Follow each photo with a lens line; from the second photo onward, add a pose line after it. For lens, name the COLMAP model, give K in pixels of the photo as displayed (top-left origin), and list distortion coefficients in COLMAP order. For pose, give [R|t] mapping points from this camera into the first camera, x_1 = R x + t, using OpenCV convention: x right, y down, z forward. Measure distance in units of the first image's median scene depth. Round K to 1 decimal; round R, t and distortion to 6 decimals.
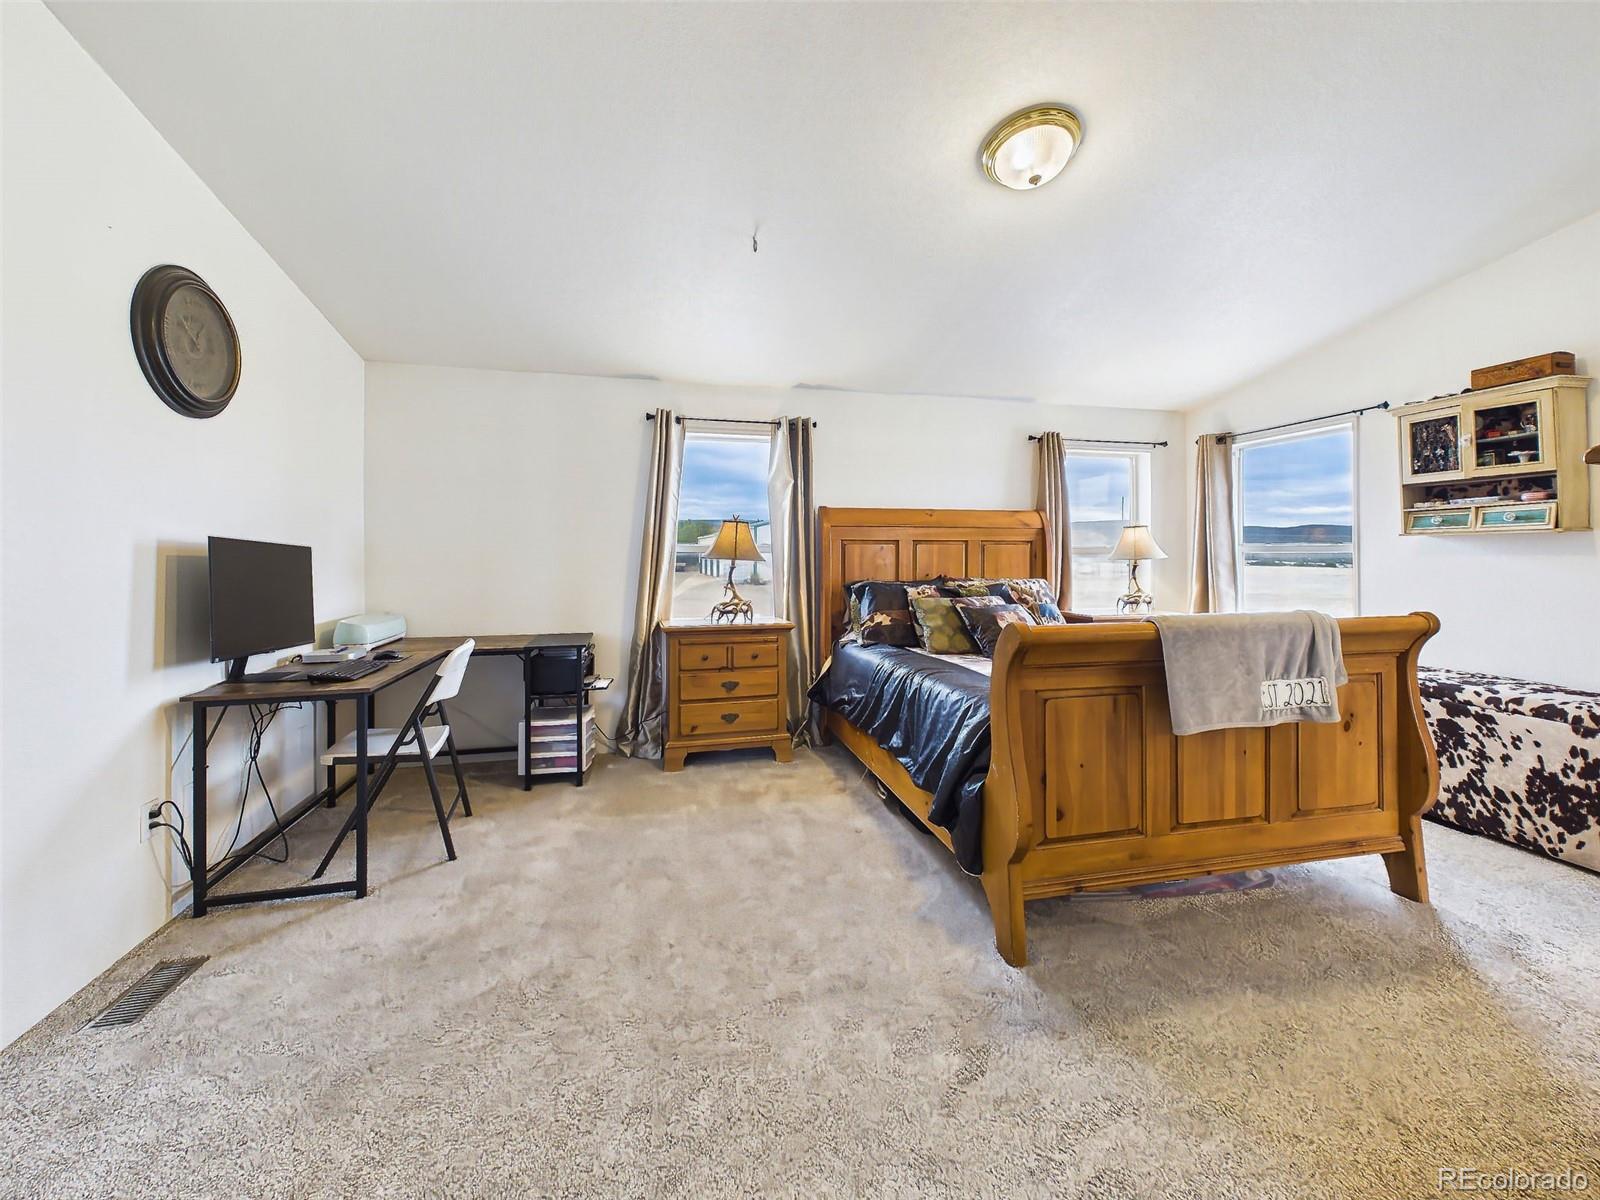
lens RADIAL K [[628.1, 0, 797.6], [0, 628.1, 573.5], [0, 0, 1]] dist [-0.030226, 0.000003]
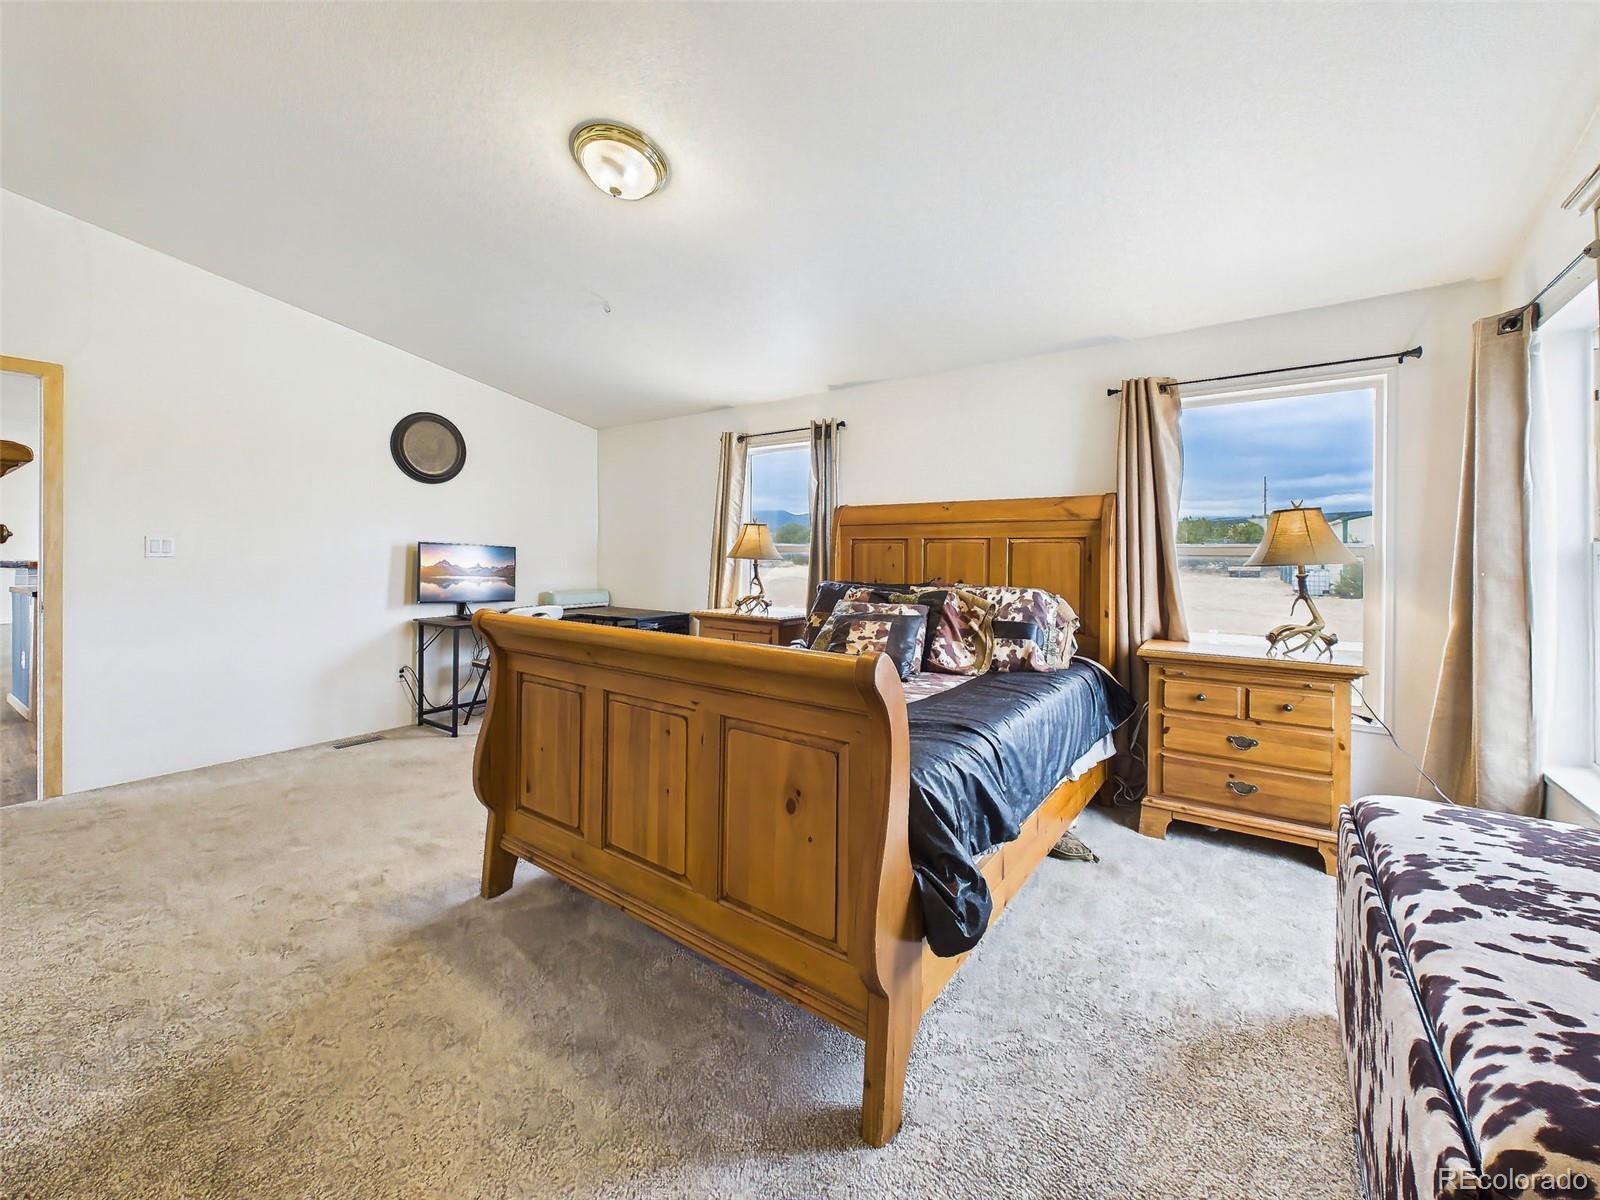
lens RADIAL K [[639.9, 0, 800.3], [0, 639.9, 555.6], [0, 0, 1]] dist [0.001236, -0.000131]
pose [[0.654210, 0.017092, -0.756120, 0.768121], [-0.023941, 0.999712, 0.001885, -0.025387], [0.755934, 0.016869, 0.654431, 0.278717]]
